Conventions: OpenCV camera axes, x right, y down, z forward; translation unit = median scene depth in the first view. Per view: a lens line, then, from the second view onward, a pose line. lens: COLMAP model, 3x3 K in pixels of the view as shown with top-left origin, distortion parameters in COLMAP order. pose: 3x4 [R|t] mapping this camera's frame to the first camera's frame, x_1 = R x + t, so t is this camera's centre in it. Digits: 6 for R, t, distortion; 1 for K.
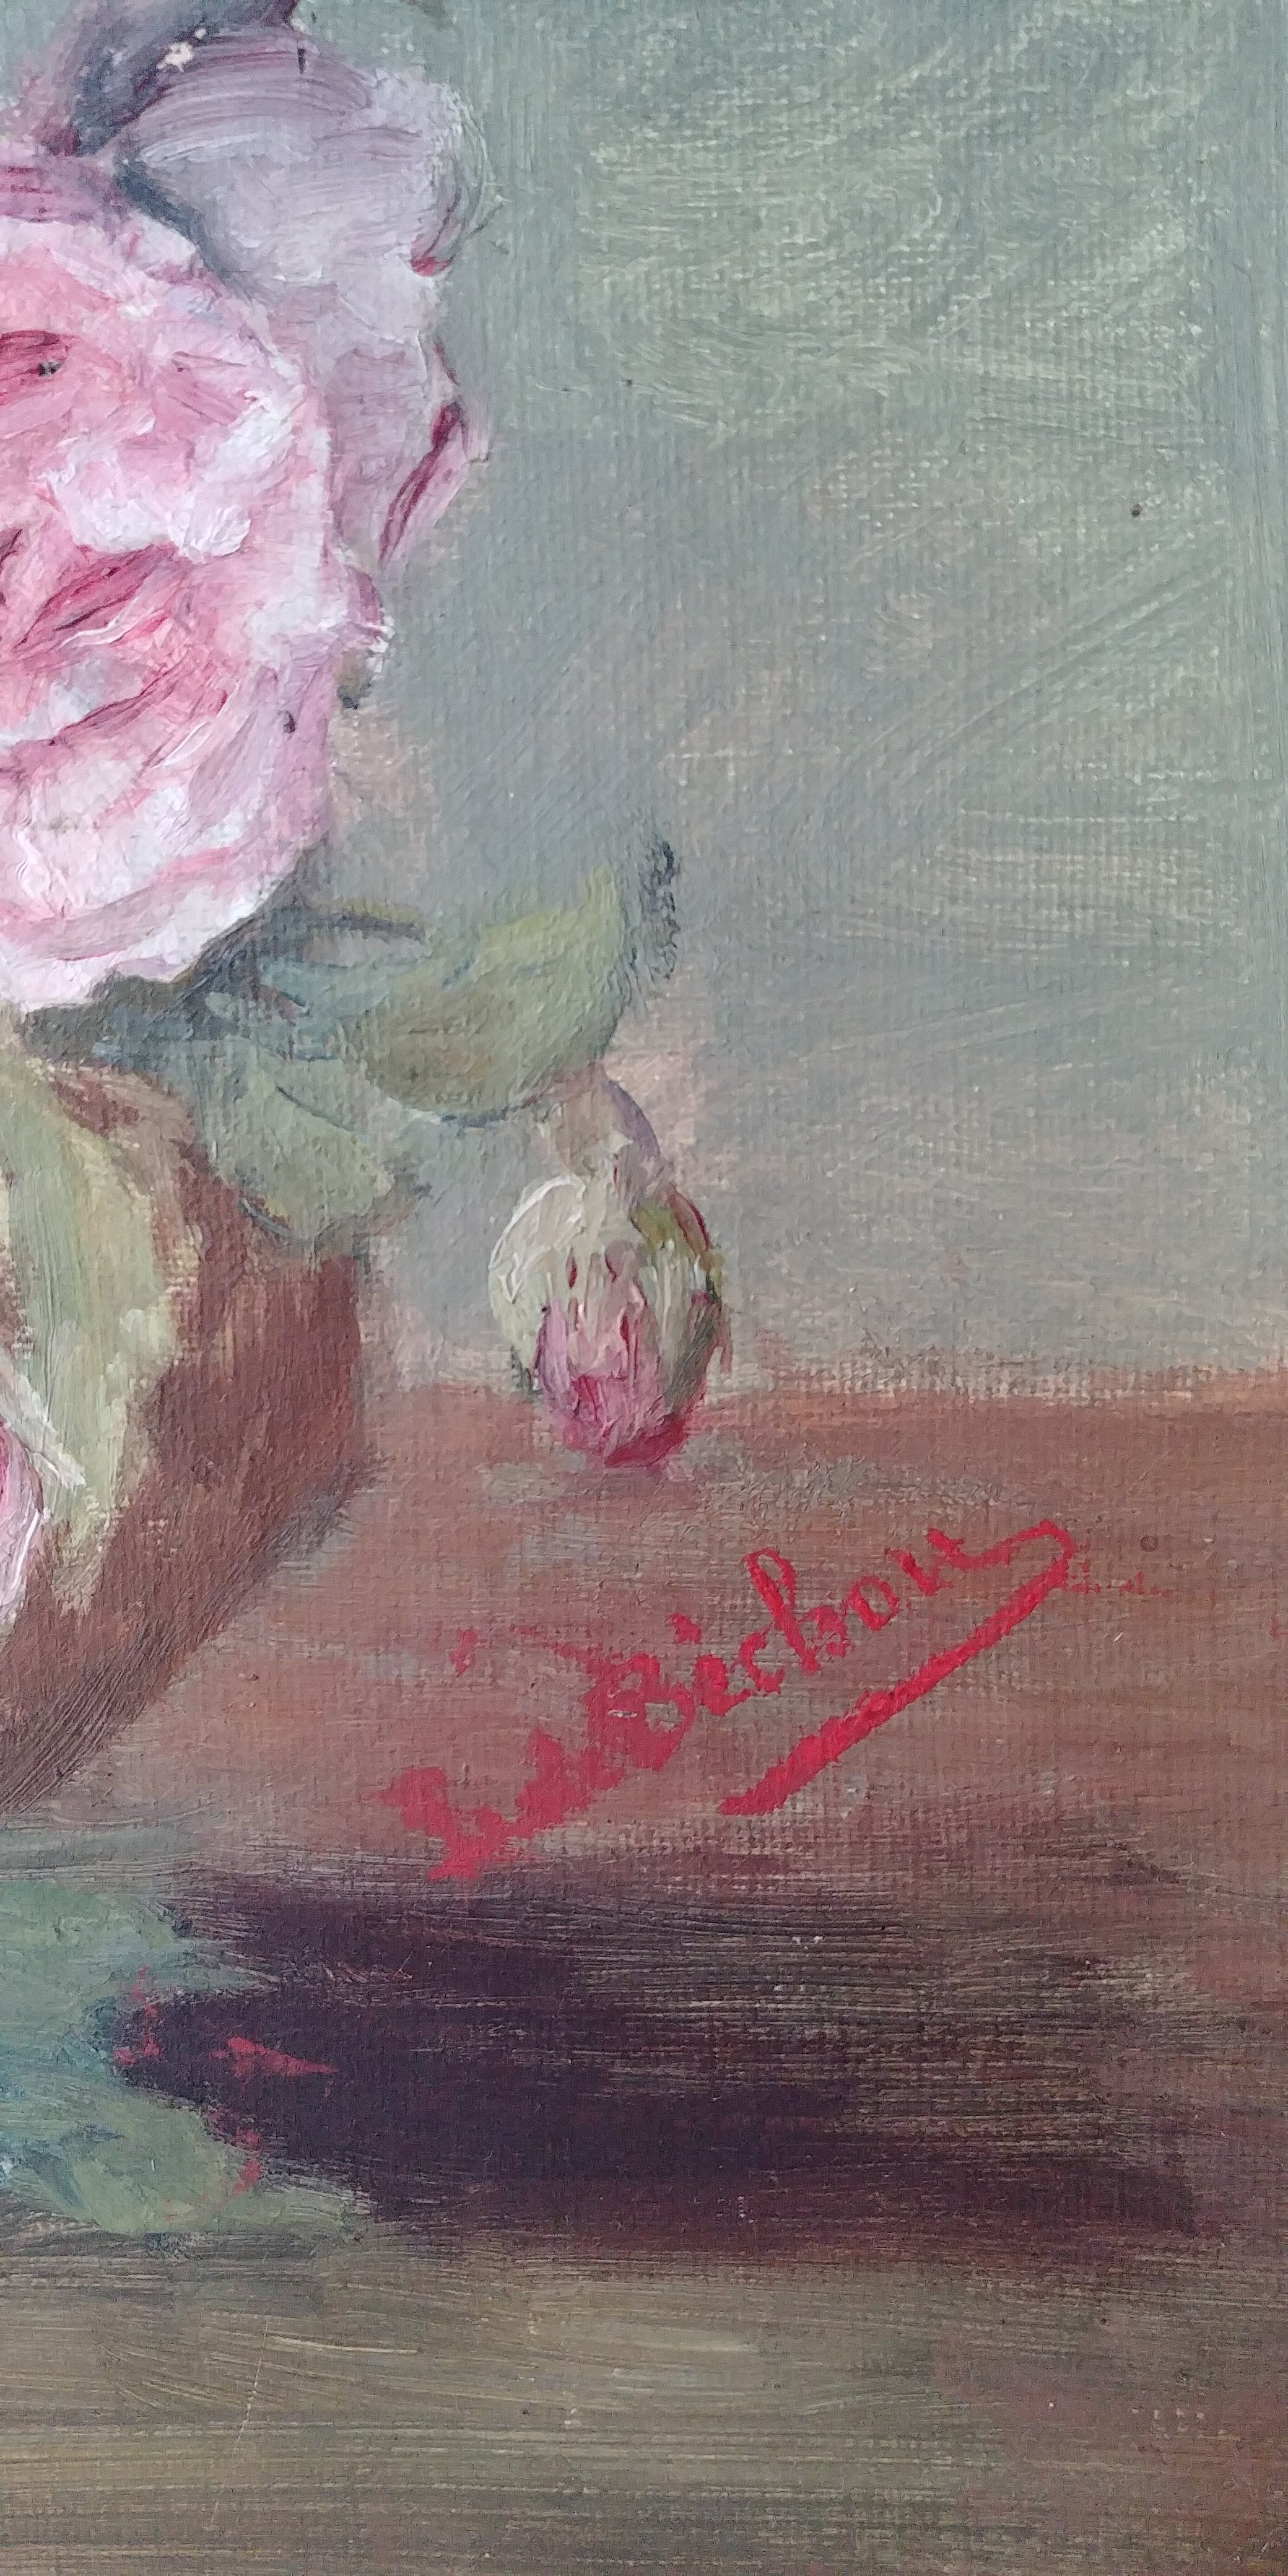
lens RADIAL K [[2259.7, 0, 664.3], [0, 2259.7, 1302.9], [0, 0, 1]] dist [0.098355, -0.187371]
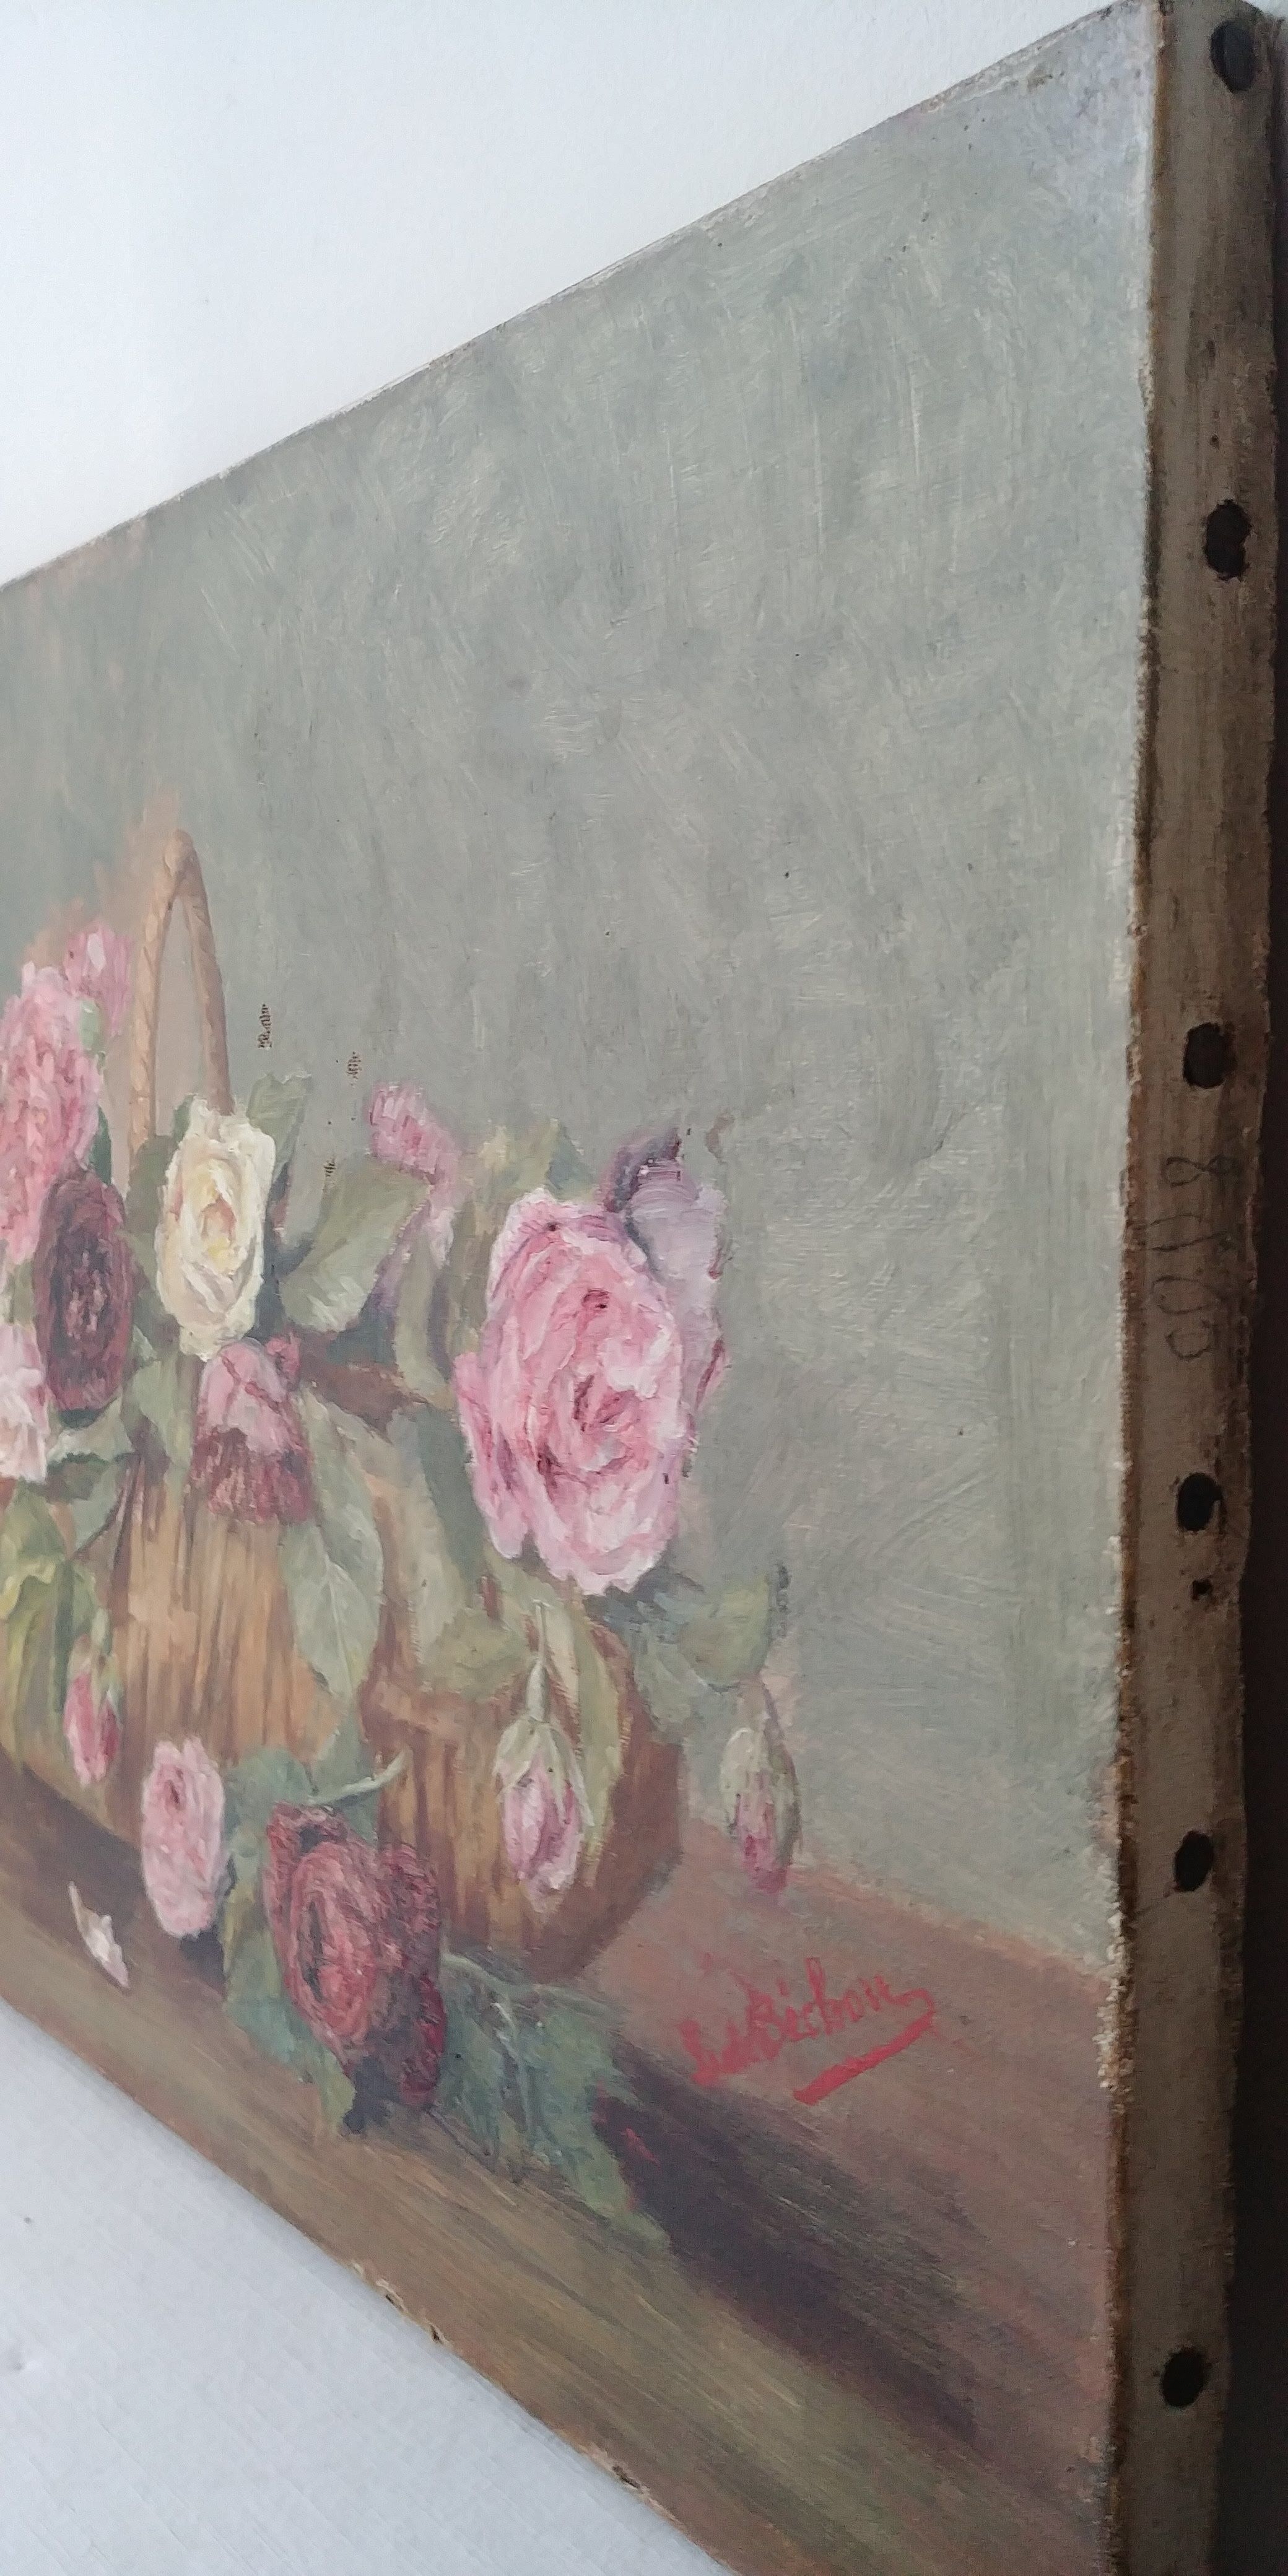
lens RADIAL K [[2259.7, 0, 632.3], [0, 2259.7, 1266.2], [0, 0, 1]] dist [0.098355, -0.187371]
pose [[0.629097, 0.057201, -0.775220, 1.337146], [-0.107232, 0.994140, -0.013666, -0.401256], [0.769895, 0.091725, 0.631544, -0.314054]]
